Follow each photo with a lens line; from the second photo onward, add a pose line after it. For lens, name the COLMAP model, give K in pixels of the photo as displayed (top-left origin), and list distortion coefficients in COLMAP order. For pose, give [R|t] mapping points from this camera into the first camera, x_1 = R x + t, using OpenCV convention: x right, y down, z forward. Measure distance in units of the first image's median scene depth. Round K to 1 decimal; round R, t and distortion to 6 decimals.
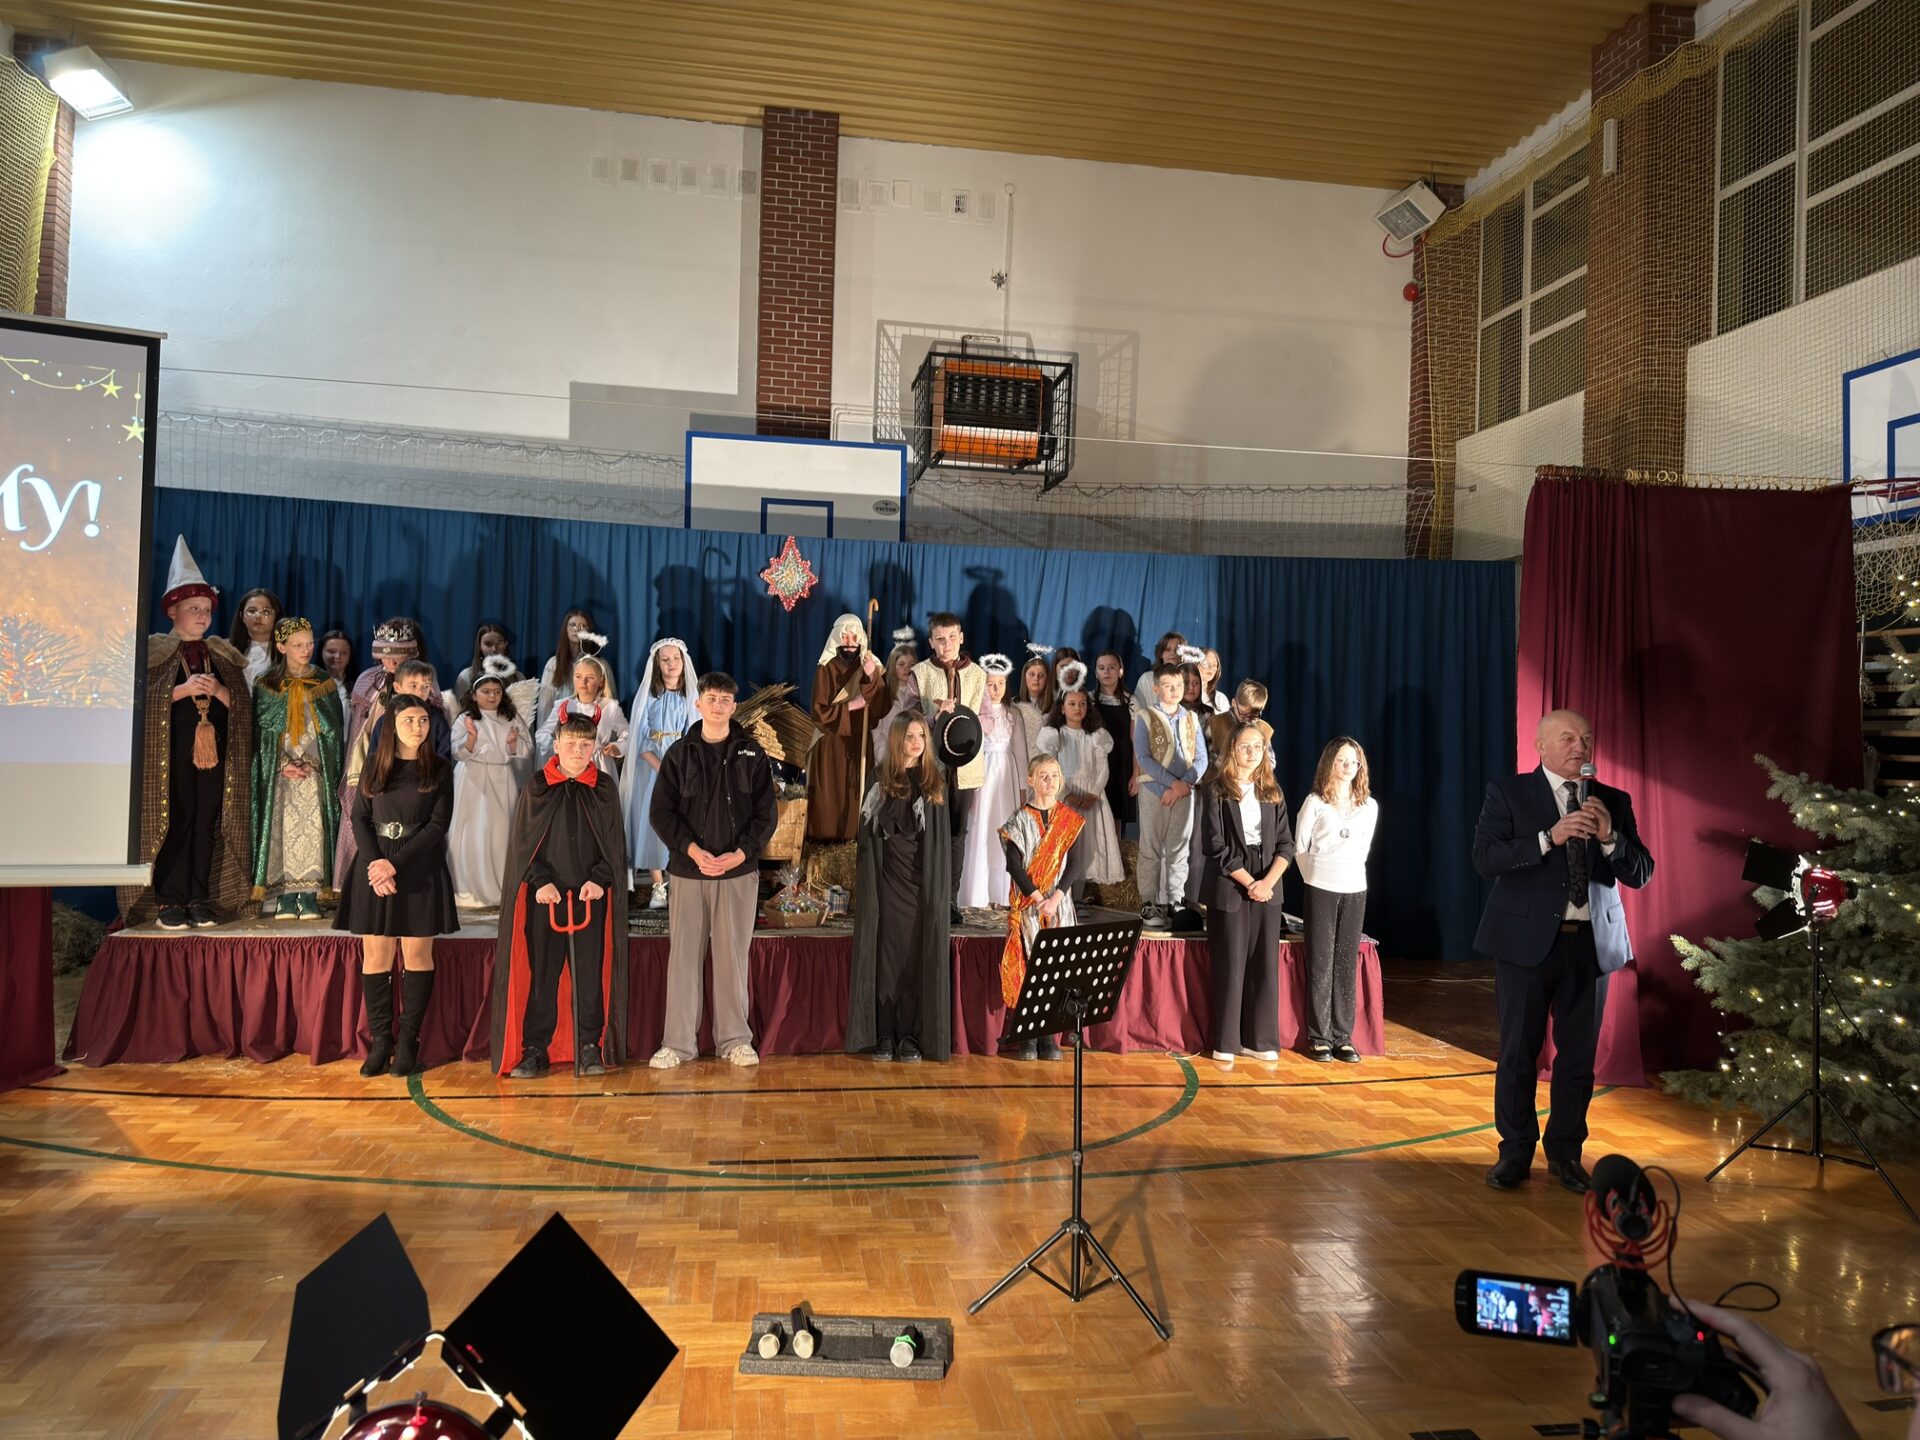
lens RADIAL K [[1355.7, 0, 960.0], [0, 1355.7, 720.0], [0, 0, 1]] dist [0.135490, -0.232171]
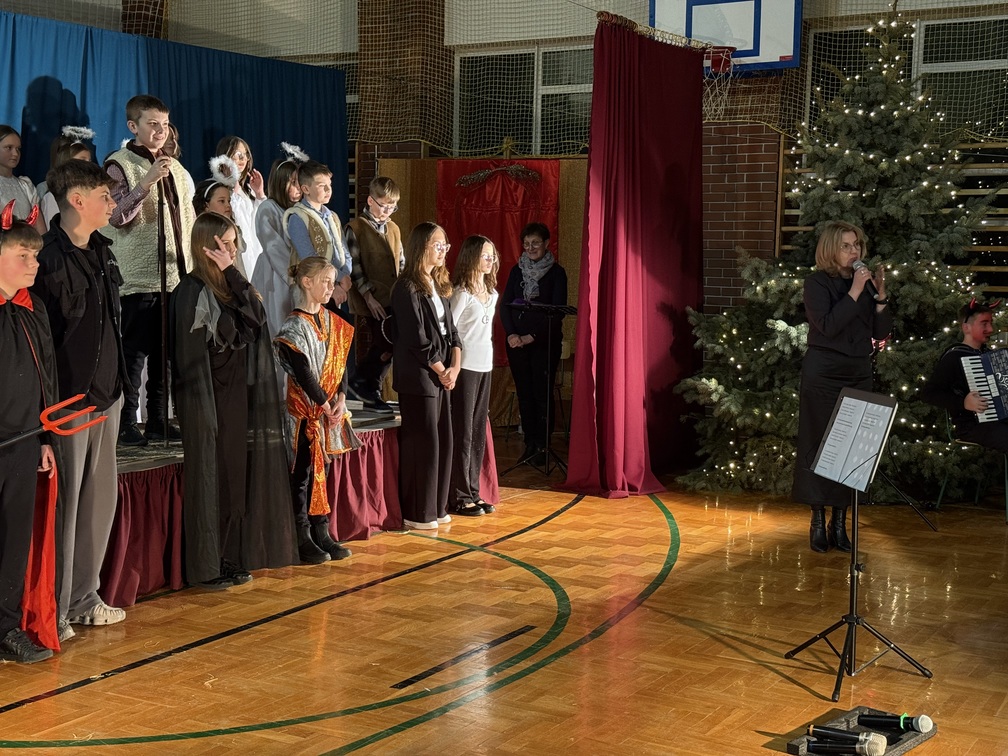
lens RADIAL K [[1415.1, 0, 504.0], [0, 1415.1, 378.0], [0, 0, 1]] dist [0.195875, -0.403931]
pose [[0.635066, -0.088427, 0.767380, -0.543087], [-0.007169, 0.992709, 0.120325, -0.010563], [-0.772424, -0.081916, 0.629802, 0.196315]]
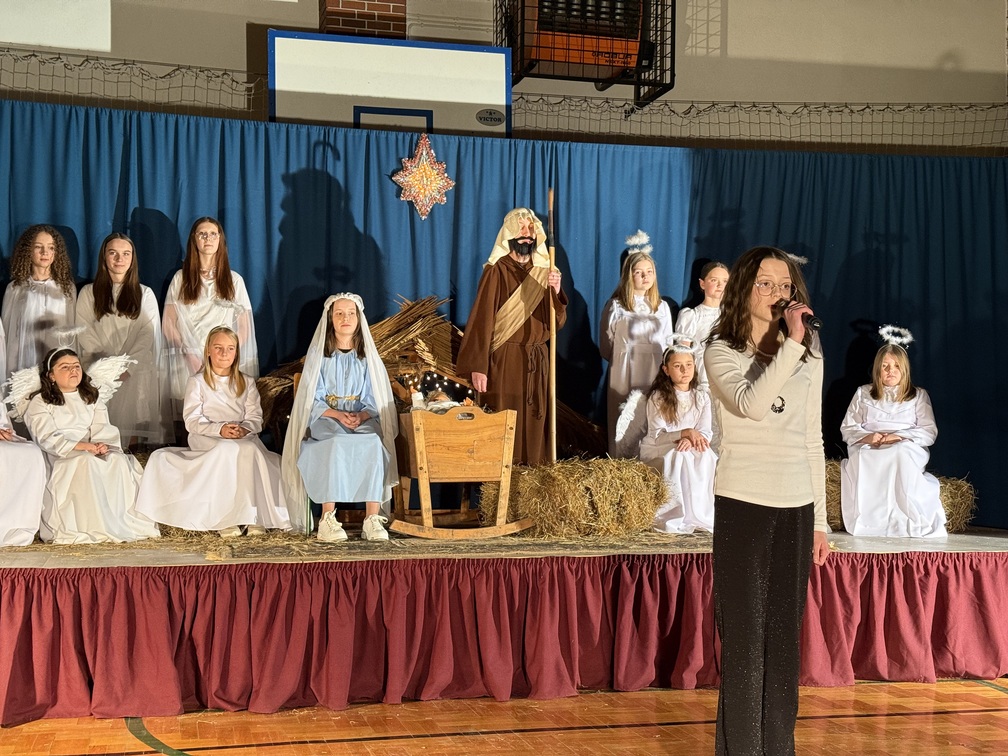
lens RADIAL K [[1415.1, 0, 504.0], [0, 1415.1, 378.0], [0, 0, 1]] dist [0.195875, -0.403931]
pose [[0.995520, -0.024113, 0.091429, -0.172808], [0.026836, 0.999229, -0.028672, 0.053920], [-0.090668, 0.030997, 0.995399, 0.091737]]
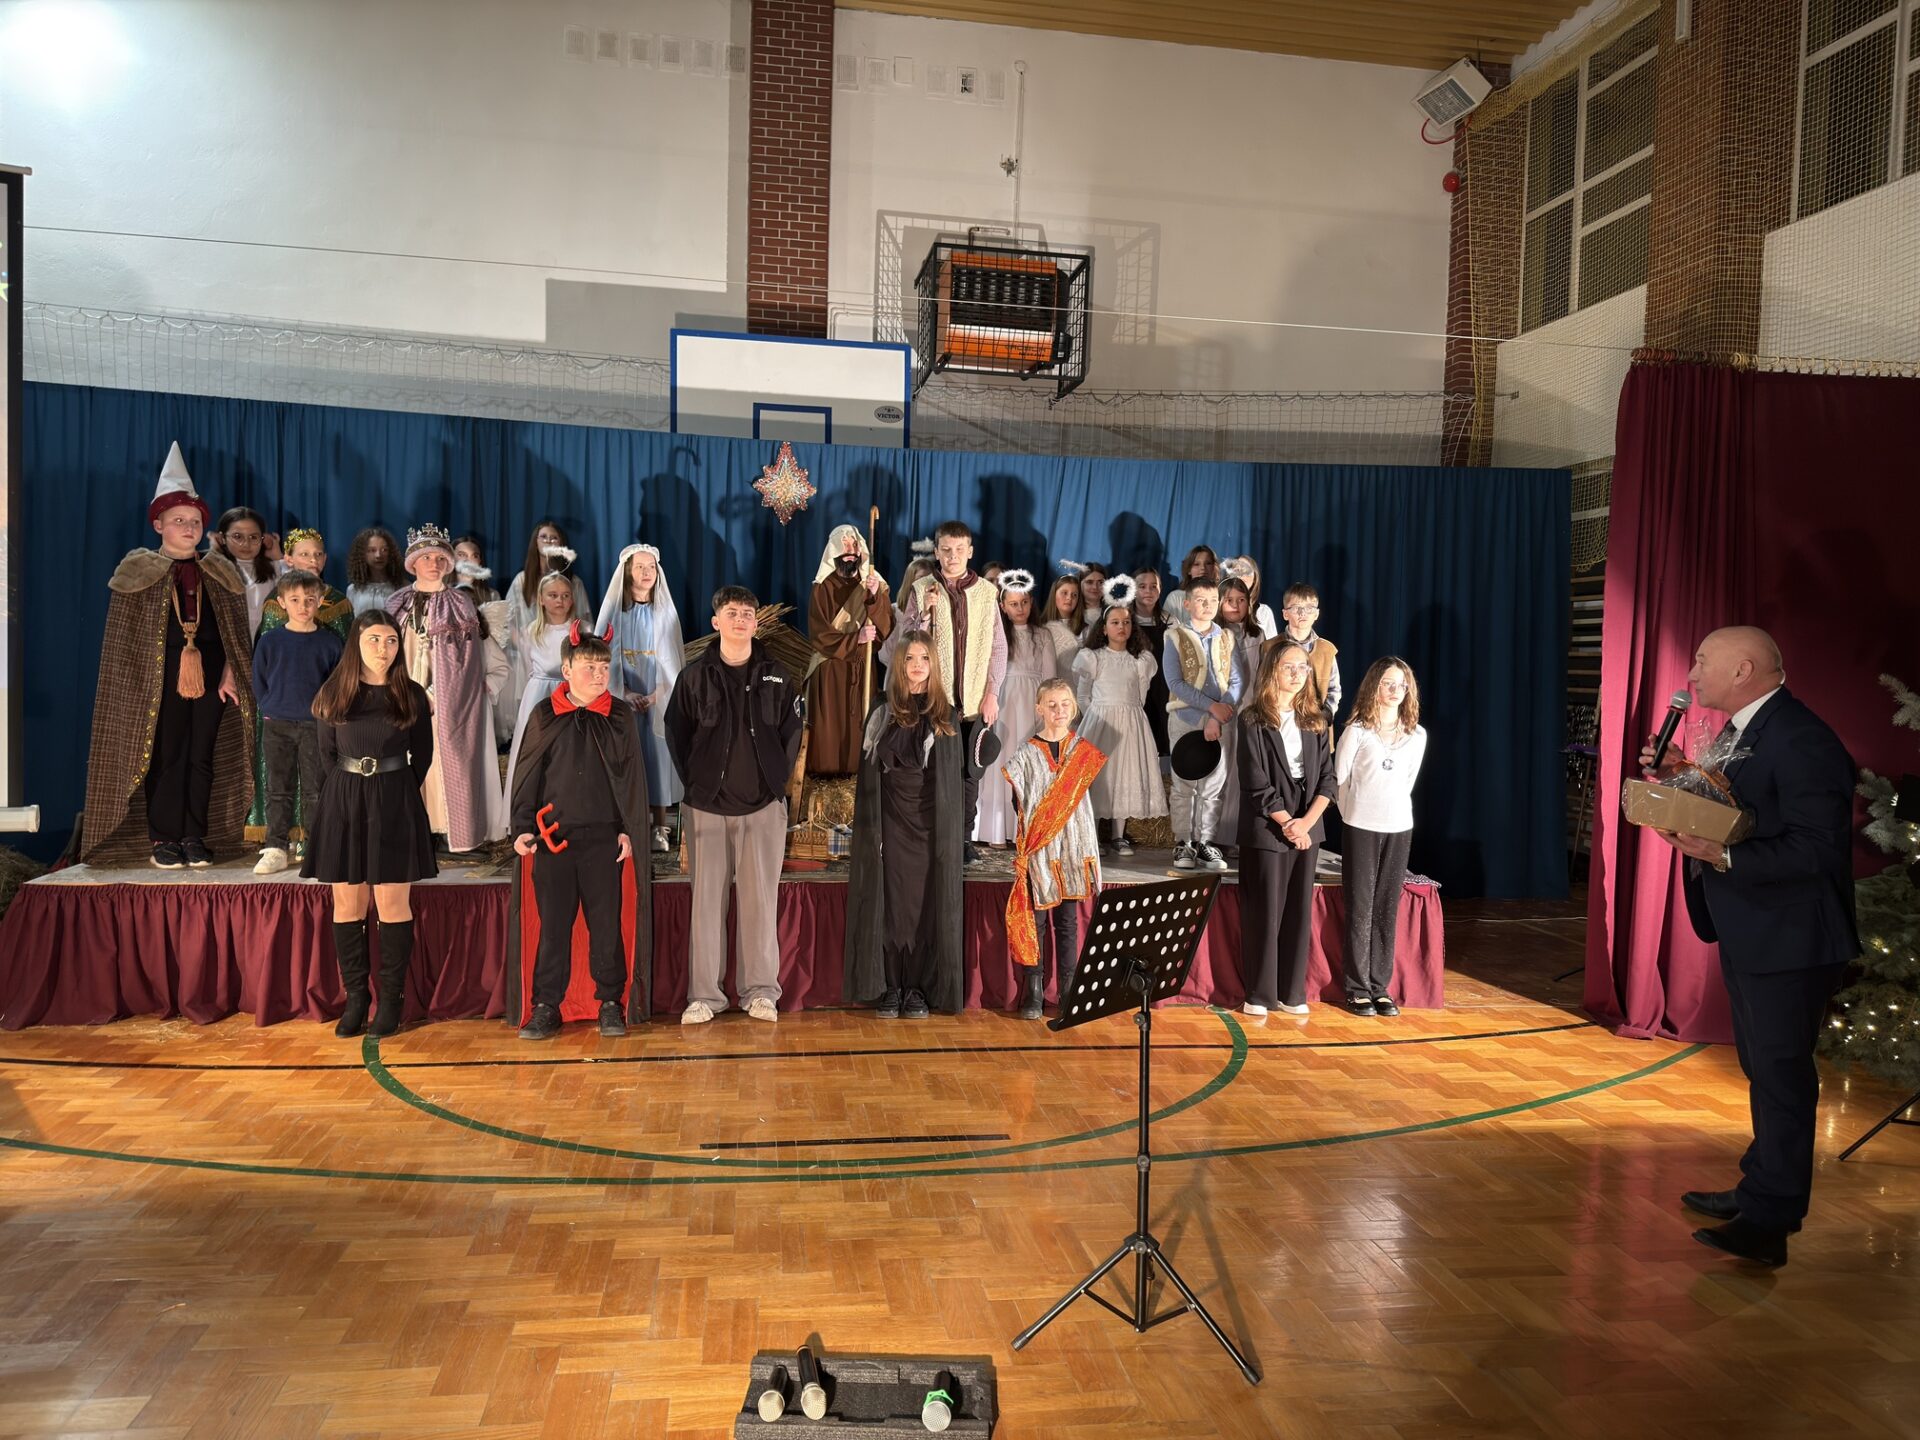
lens RADIAL K [[1356.2, 0, 960.0], [0, 1356.2, 720.0], [0, 0, 1]] dist [0.073889, -0.101575]
pose [[0.999992, -0.002868, 0.002771, -0.012042], [0.002723, 0.998690, 0.051106, 0.005503], [-0.002914, -0.051098, 0.998689, 0.090209]]
